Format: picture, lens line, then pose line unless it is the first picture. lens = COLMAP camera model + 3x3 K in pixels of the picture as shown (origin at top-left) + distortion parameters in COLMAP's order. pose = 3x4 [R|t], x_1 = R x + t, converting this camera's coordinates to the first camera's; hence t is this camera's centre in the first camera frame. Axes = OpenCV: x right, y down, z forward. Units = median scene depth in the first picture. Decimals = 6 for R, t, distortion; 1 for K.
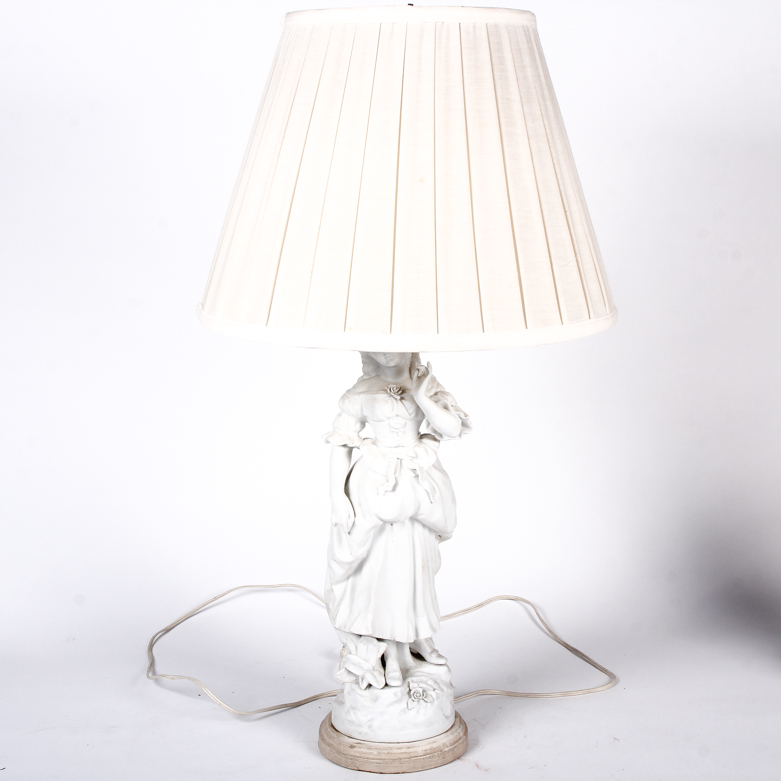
lens RADIAL K [[1347.3, 0, 388.9], [0, 1347.3, 392.4], [0, 0, 1]] dist [-0.121780, 0.000000]
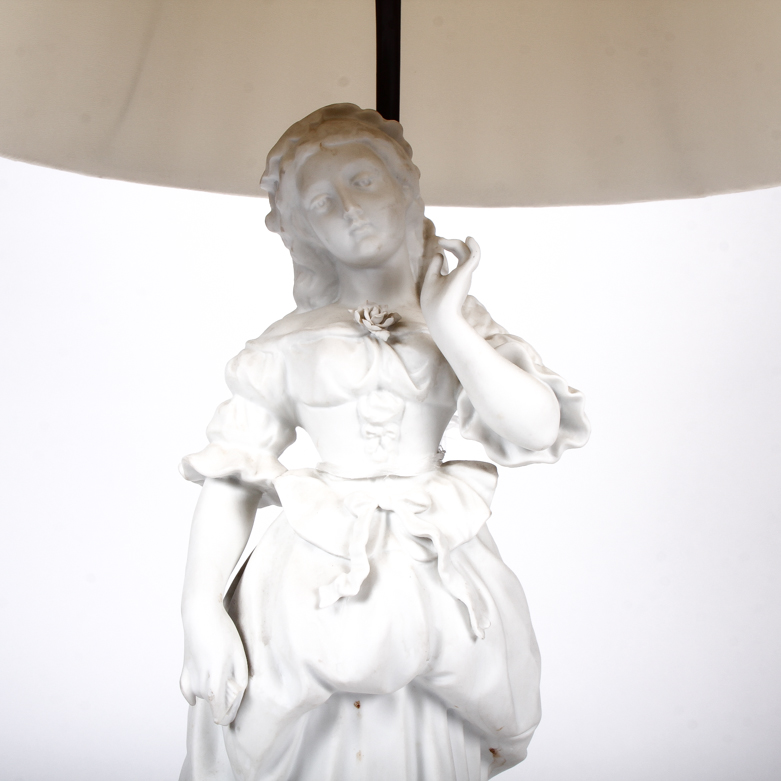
lens RADIAL K [[1347.3, 0, 392.7], [0, 1347.3, 389.2], [0, 0, 1]] dist [-0.121780, 0.000000]
pose [[0.999729, 0.019624, -0.012543, 0.013651], [-0.022026, 0.971645, -0.235417, 0.098584], [0.007567, 0.235630, 0.971813, 0.637898]]
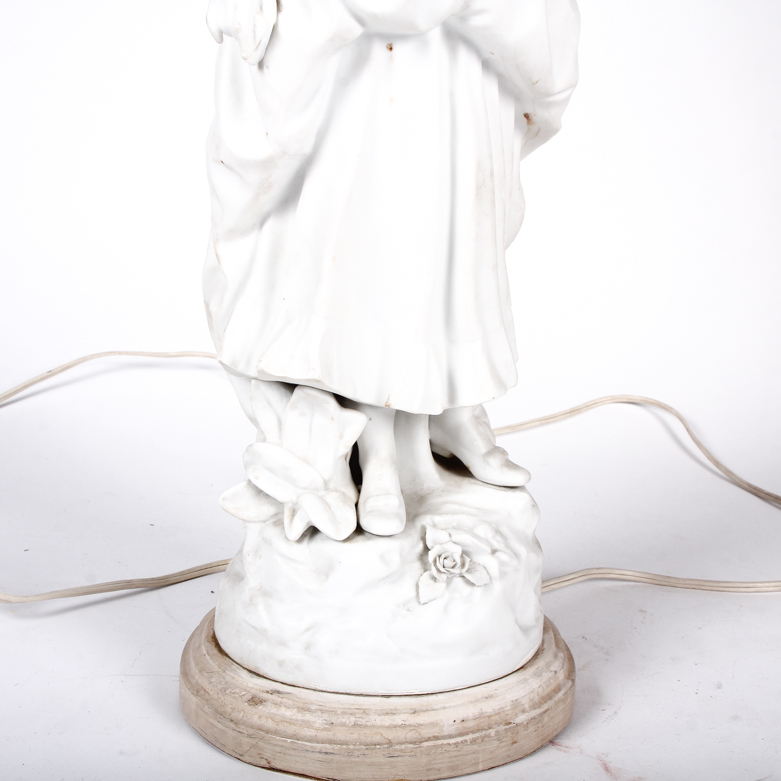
lens RADIAL K [[1347.3, 0, 391.8], [0, 1347.3, 390.2], [0, 0, 1]] dist [-0.121780, 0.000000]
pose [[0.999012, 0.038953, -0.021401, 0.012787], [-0.037424, 0.997004, 0.067698, 0.158160], [0.023974, -0.066830, 0.997476, 0.654163]]
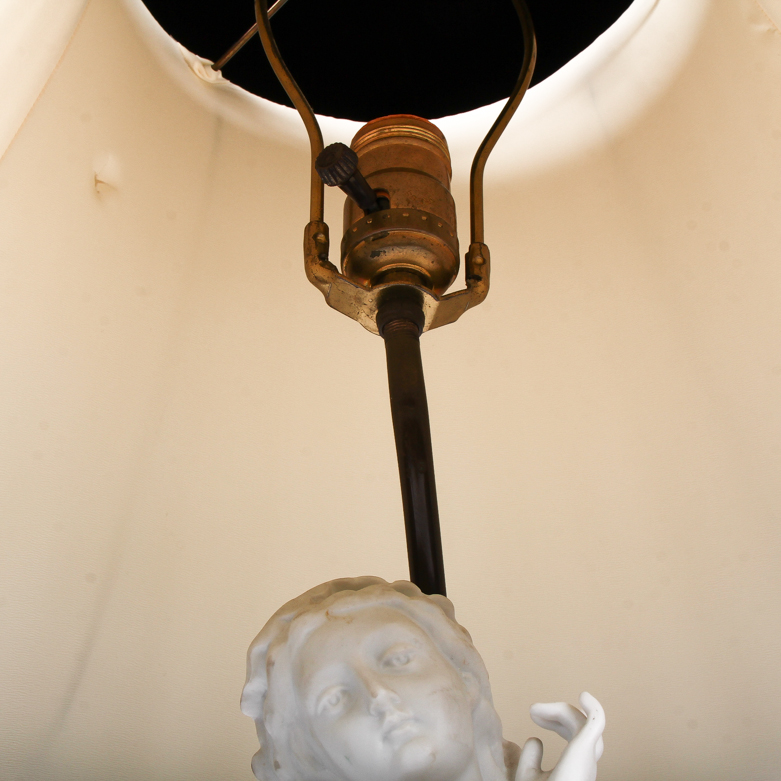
lens RADIAL K [[1347.3, 0, 389.1], [0, 1347.3, 390.0], [0, 0, 1]] dist [-0.121780, 0.000000]
pose [[0.994597, -0.099108, -0.030894, 0.010199], [0.038091, 0.625247, -0.779497, 0.107410], [0.096570, 0.774108, 0.625644, 0.796400]]
